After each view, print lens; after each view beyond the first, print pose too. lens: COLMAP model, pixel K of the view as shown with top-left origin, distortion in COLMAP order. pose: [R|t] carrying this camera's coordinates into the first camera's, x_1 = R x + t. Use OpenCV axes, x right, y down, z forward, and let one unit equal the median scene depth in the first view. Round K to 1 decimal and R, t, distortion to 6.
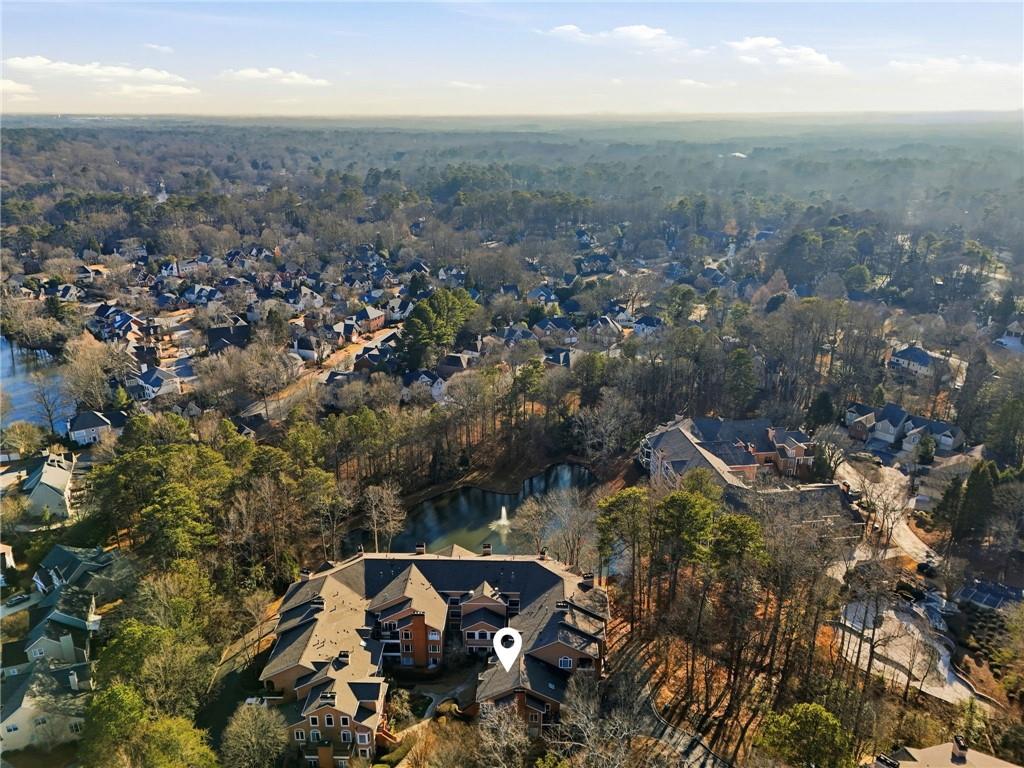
lens RADIAL K [[767.7, 0, 510.3], [0, 767.7, 383.3], [0, 0, 1]] dist [0.056822, -0.000438]
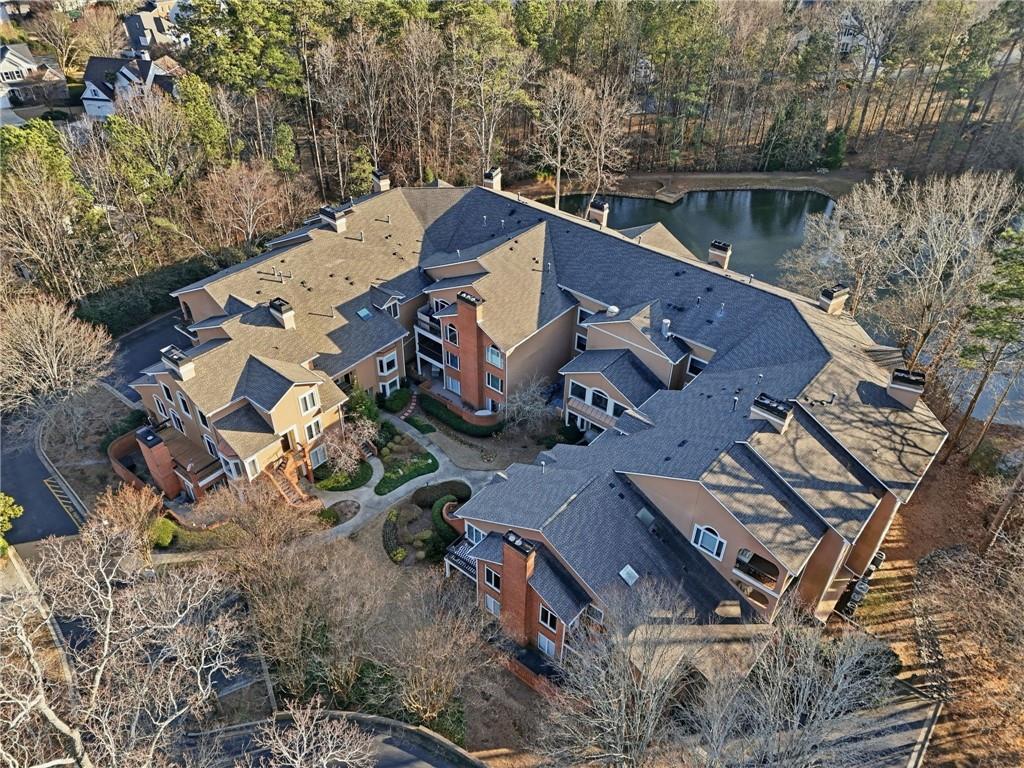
lens RADIAL K [[767.7, 0, 510.5], [0, 767.7, 385.4], [0, 0, 1]] dist [0.056822, -0.000438]
pose [[0.792386, 0.386732, -0.471766, 0.137027], [-0.226452, 0.904581, 0.361182, 0.170749], [0.566431, -0.179363, 0.804354, 0.624125]]
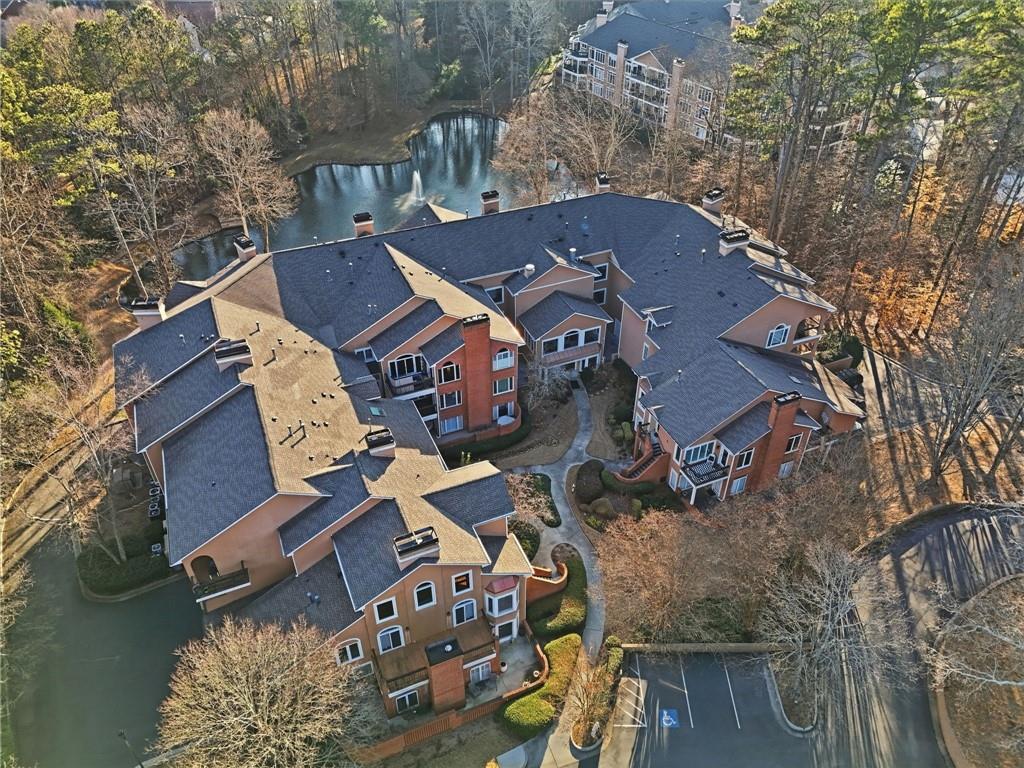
lens RADIAL K [[767.7, 0, 510.9], [0, 767.7, 379.7], [0, 0, 1]] dist [0.056822, -0.000438]
pose [[0.908809, -0.256883, 0.328752, -0.251535], [0.147505, 0.934914, 0.322766, 0.187055], [-0.390268, -0.244840, 0.887550, 0.578170]]
